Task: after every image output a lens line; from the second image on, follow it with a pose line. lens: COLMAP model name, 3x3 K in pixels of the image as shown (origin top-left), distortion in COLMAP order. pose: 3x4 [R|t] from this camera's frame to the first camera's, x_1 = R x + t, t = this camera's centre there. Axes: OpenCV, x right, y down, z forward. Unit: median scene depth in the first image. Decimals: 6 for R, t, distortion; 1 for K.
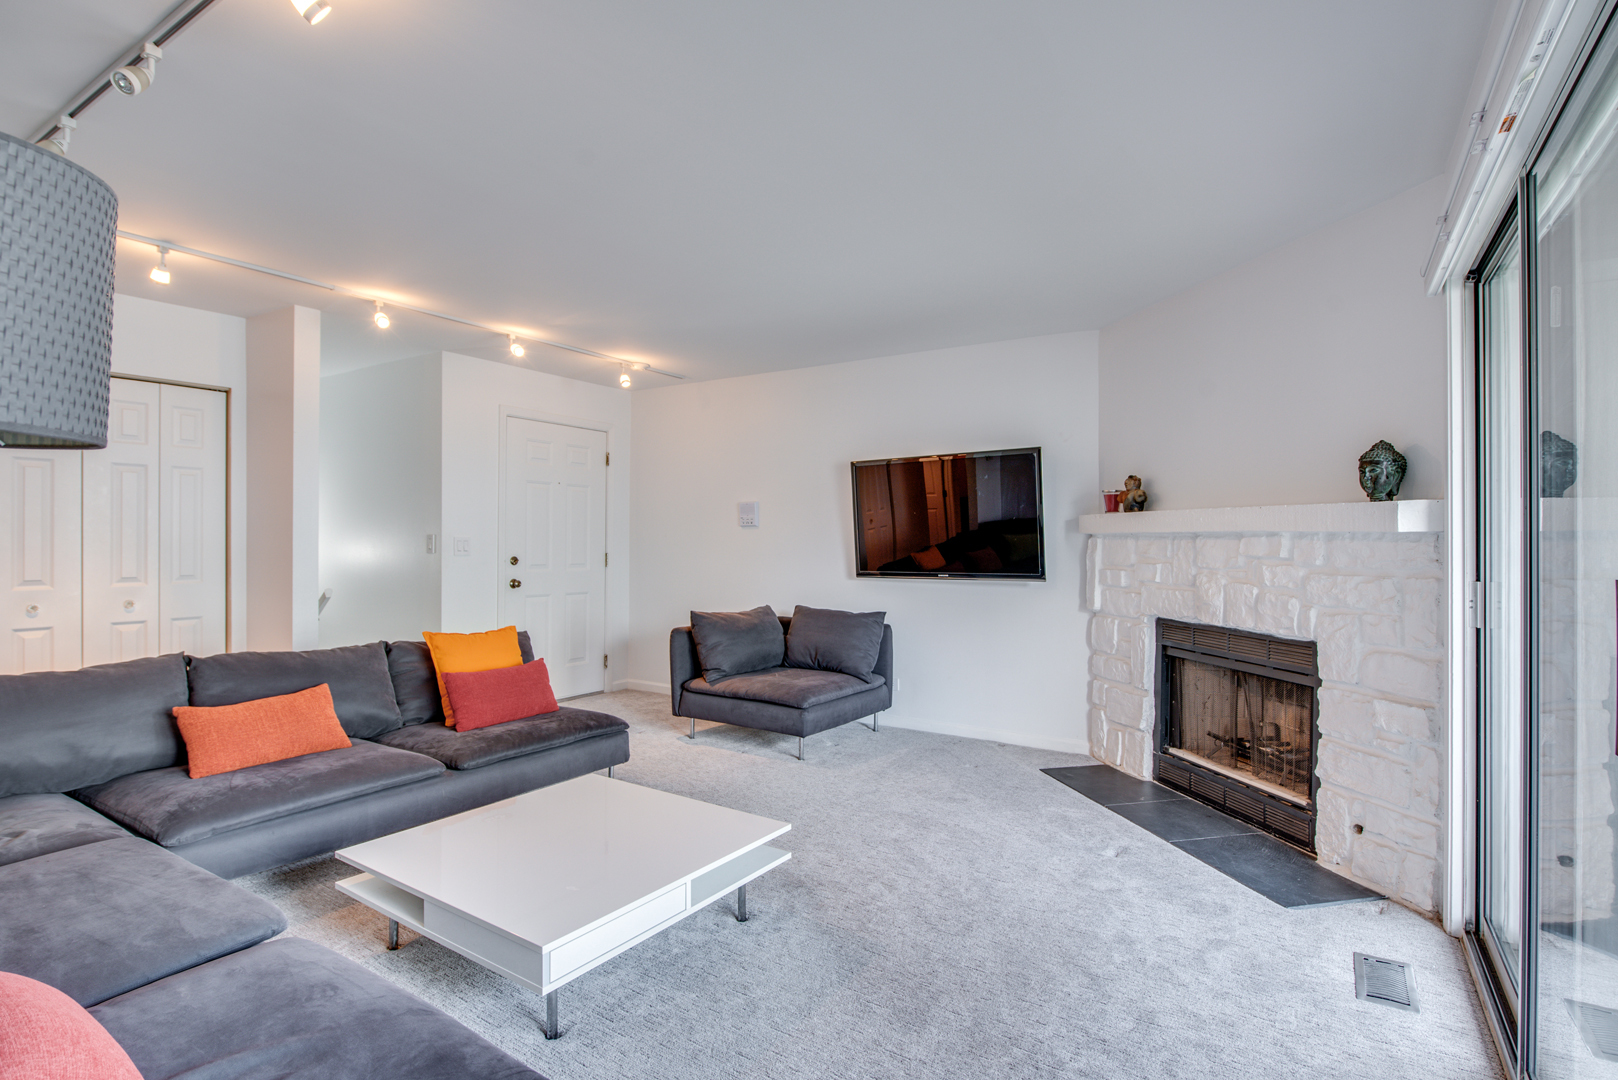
lens RADIAL K [[817.1, 0, 812.7], [0, 817.1, 532.7], [0, 0, 1]] dist [-0.008627, -0.001399]
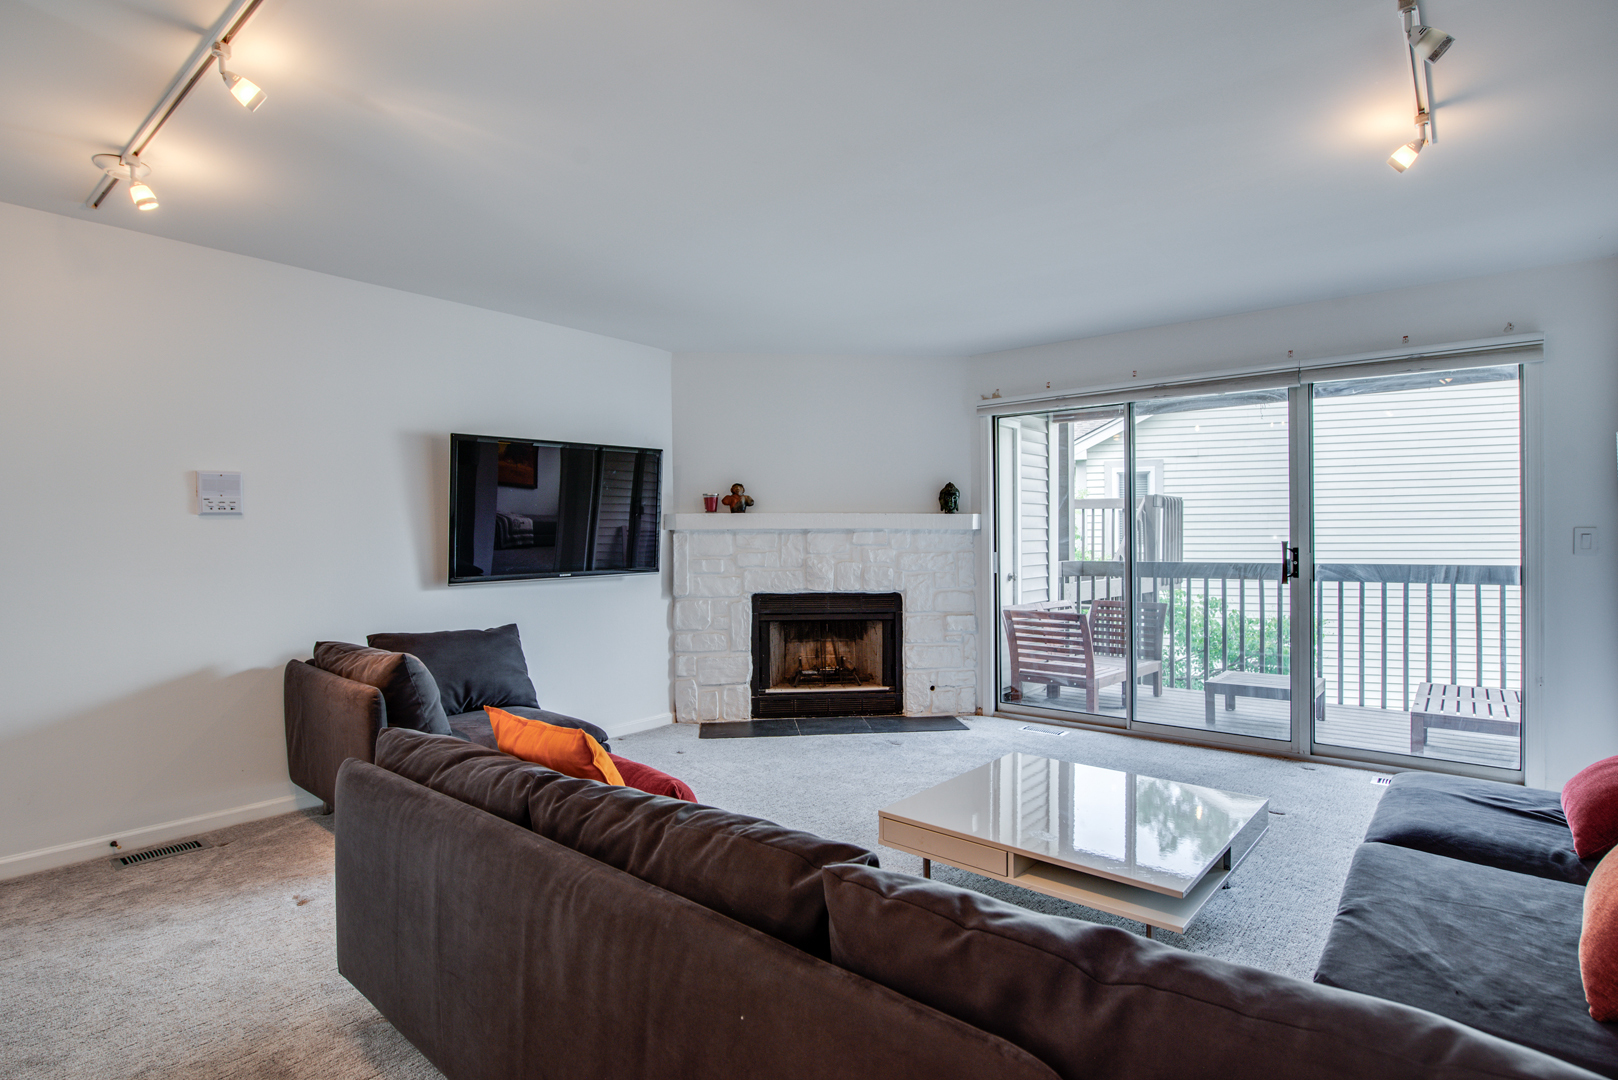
lens RADIAL K [[817.1, 0, 814.2], [0, 817.1, 539.5], [0, 0, 1]] dist [-0.008627, -0.001399]
pose [[0.098640, -0.007892, 0.995092, -0.866151], [-0.002749, 0.999963, 0.008204, 0.005752], [-0.995119, -0.003545, 0.098615, 0.767978]]
